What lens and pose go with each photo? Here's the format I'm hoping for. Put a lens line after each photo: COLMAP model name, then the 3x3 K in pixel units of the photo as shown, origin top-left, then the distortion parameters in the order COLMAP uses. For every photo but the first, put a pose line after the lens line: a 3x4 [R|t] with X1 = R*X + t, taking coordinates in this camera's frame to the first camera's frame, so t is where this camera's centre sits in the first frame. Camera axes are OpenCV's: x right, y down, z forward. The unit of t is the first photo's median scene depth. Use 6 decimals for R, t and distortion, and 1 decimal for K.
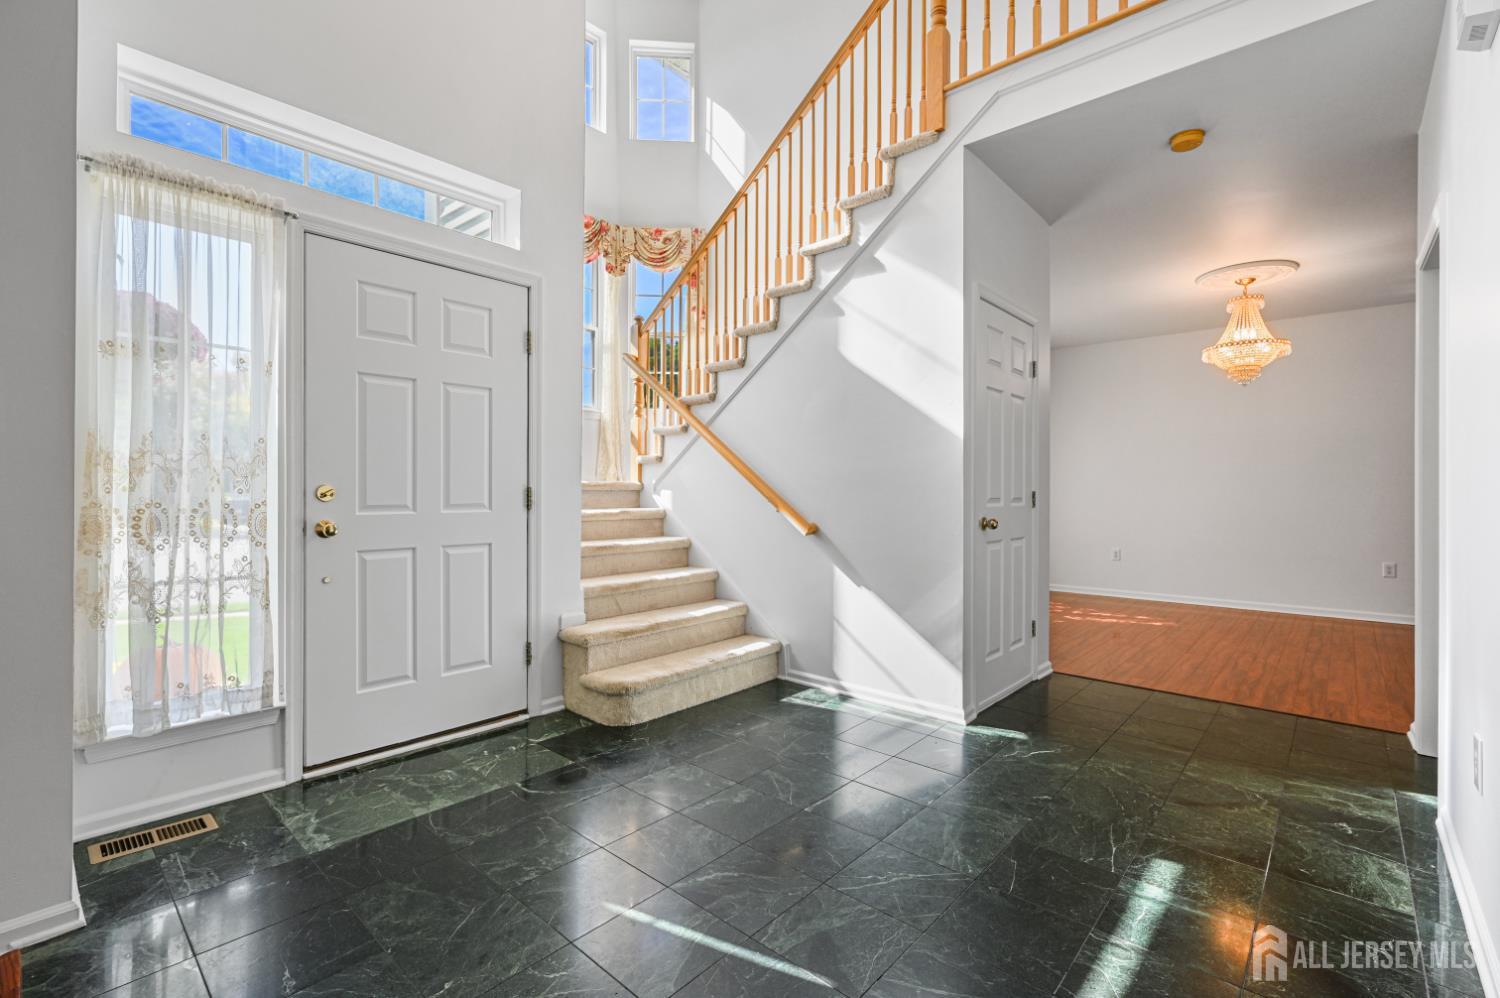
lens RADIAL K [[661.2, 0, 754.2], [0, 661.2, 498.1], [0, 0, 1]] dist [-0.001010, -0.000278]
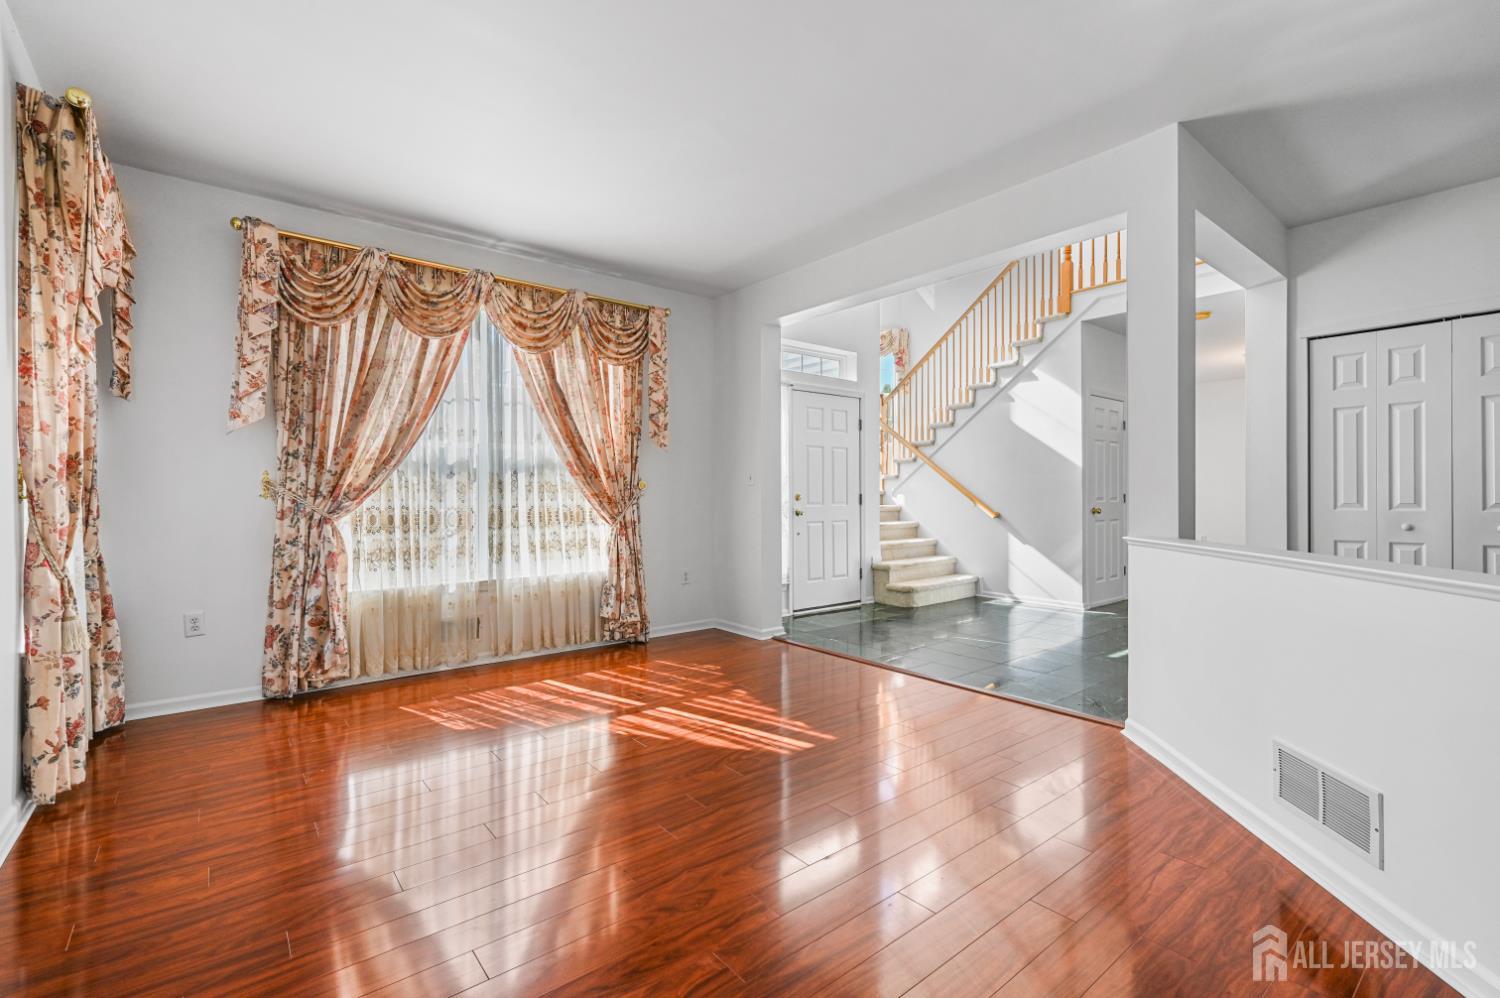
lens RADIAL K [[666.9, 0, 752.6], [0, 666.9, 498.6], [0, 0, 1]] dist [0.001091, -0.000192]
pose [[0.988125, -0.005617, -0.153548, -0.313661], [0.005030, 0.999978, -0.004214, 0.005055], [0.153568, 0.003391, 0.988132, -1.003421]]
